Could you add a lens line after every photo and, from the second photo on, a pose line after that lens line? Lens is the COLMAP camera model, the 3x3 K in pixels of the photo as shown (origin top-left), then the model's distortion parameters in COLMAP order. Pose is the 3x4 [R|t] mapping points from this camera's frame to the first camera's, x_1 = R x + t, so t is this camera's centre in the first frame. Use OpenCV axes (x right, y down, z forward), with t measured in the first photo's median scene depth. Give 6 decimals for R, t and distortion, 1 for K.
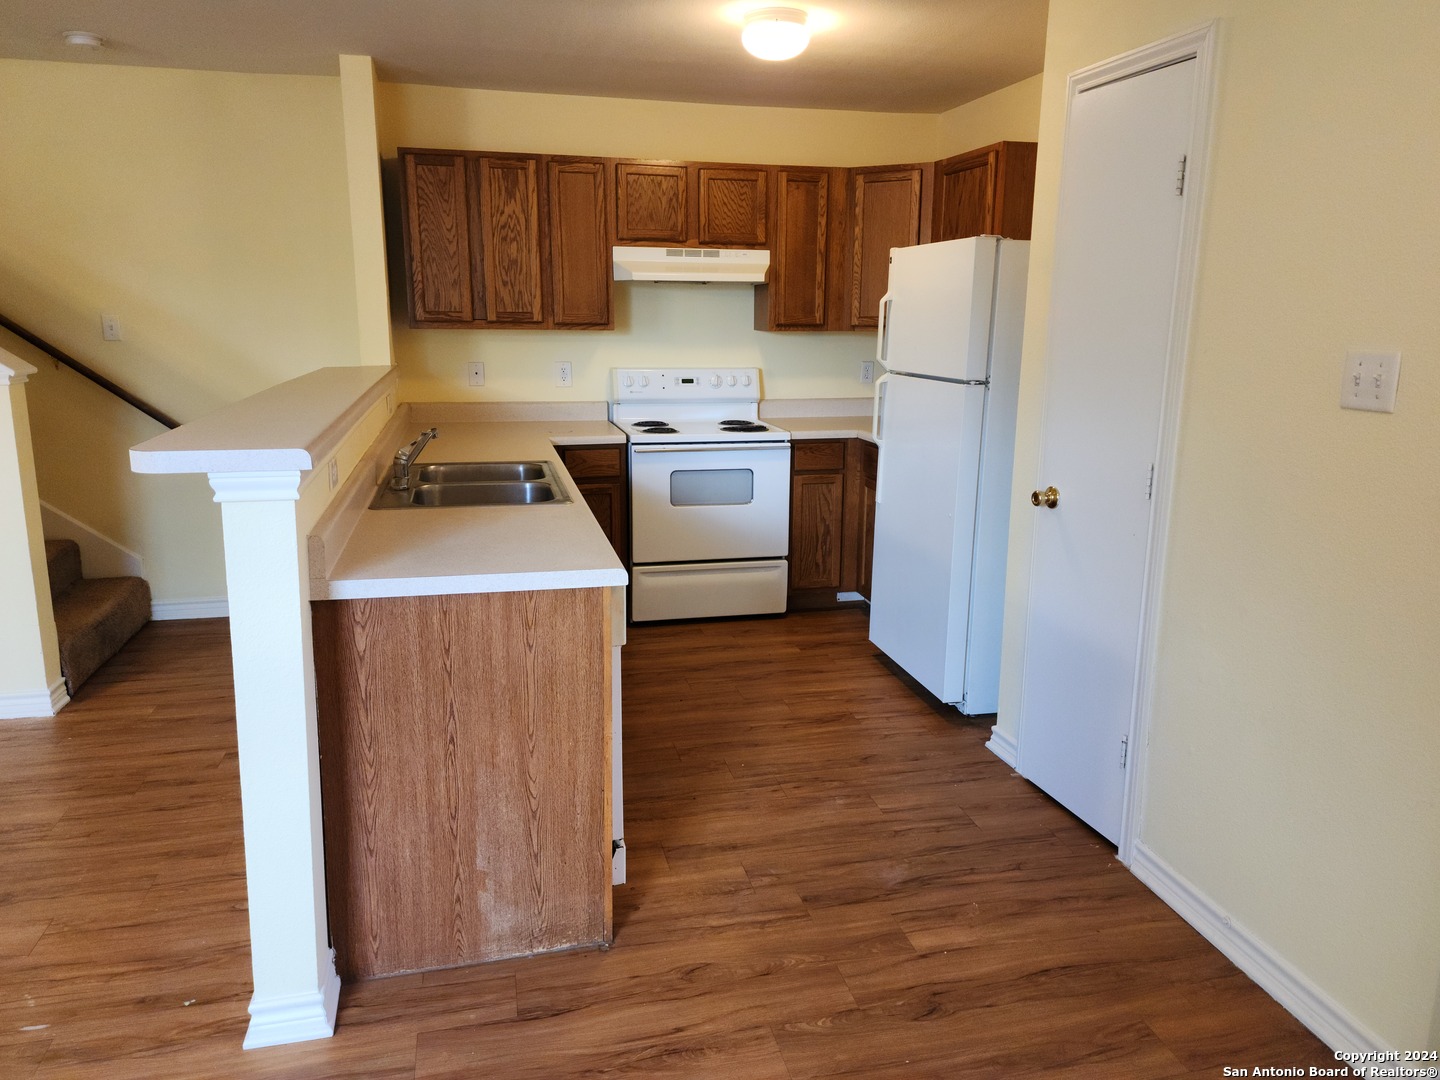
lens RADIAL K [[963.6, 0, 733.4], [0, 963.6, 546.6], [0, 0, 1]] dist [0.061147, -0.053938]
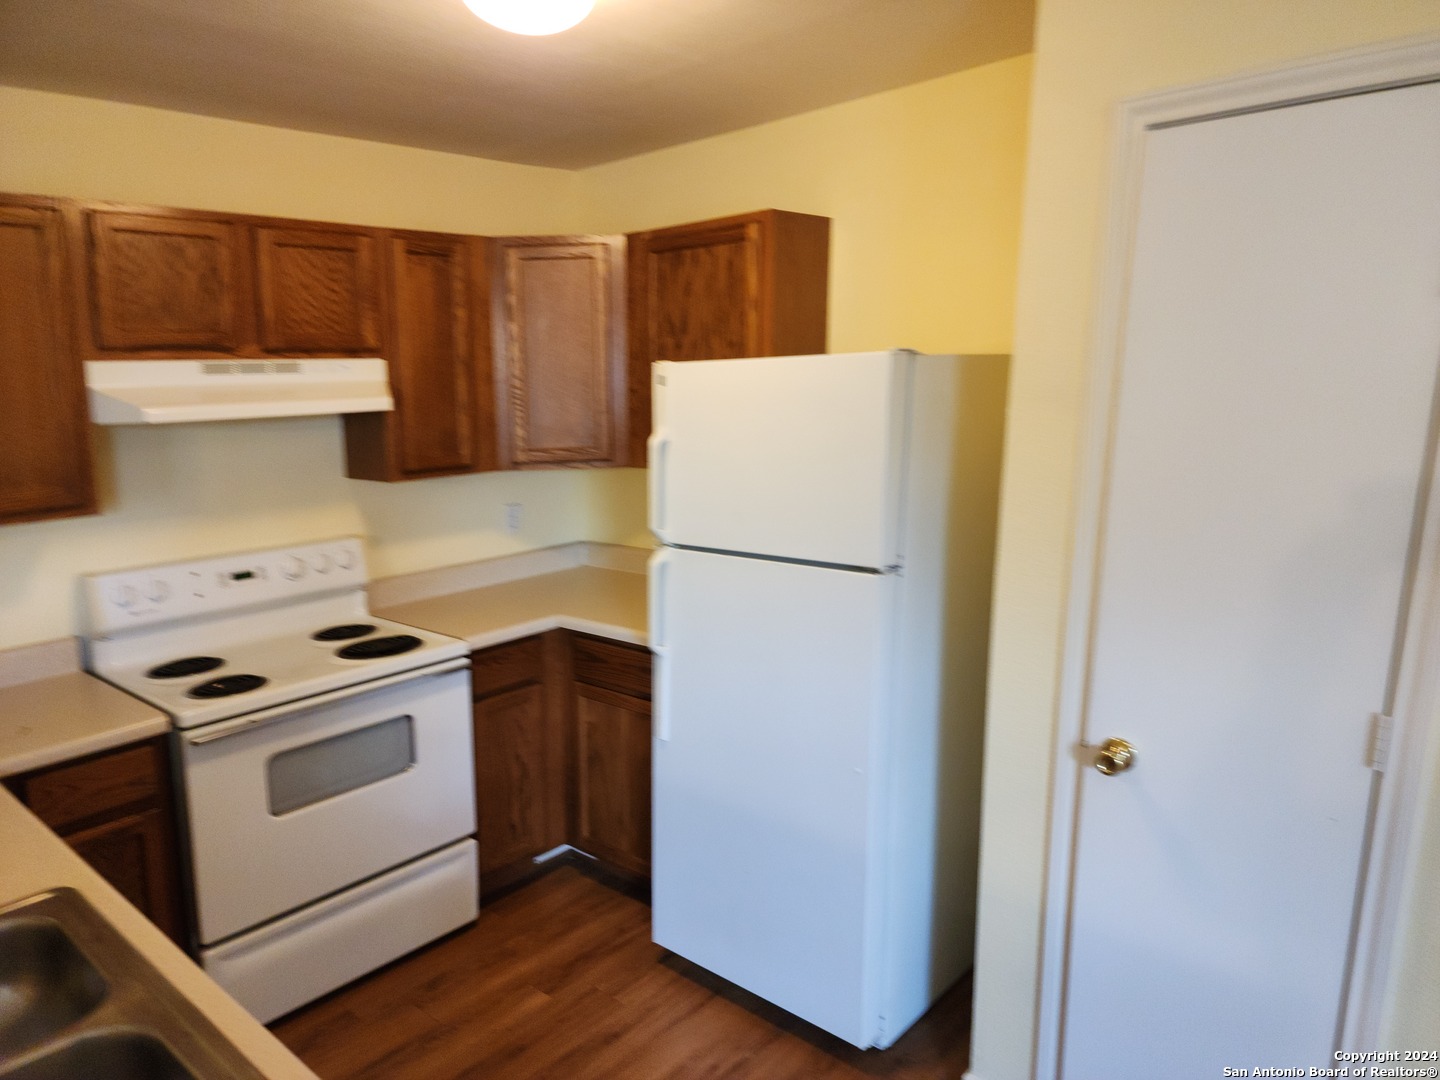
lens RADIAL K [[963.6, 0, 731.4], [0, 963.6, 530.2], [0, 0, 1]] dist [0.061147, -0.053938]
pose [[0.826856, -0.126611, 0.547977, -0.140452], [0.173340, 0.984270, -0.034140, -0.146159], [-0.535034, 0.123216, 0.835797, 0.395333]]
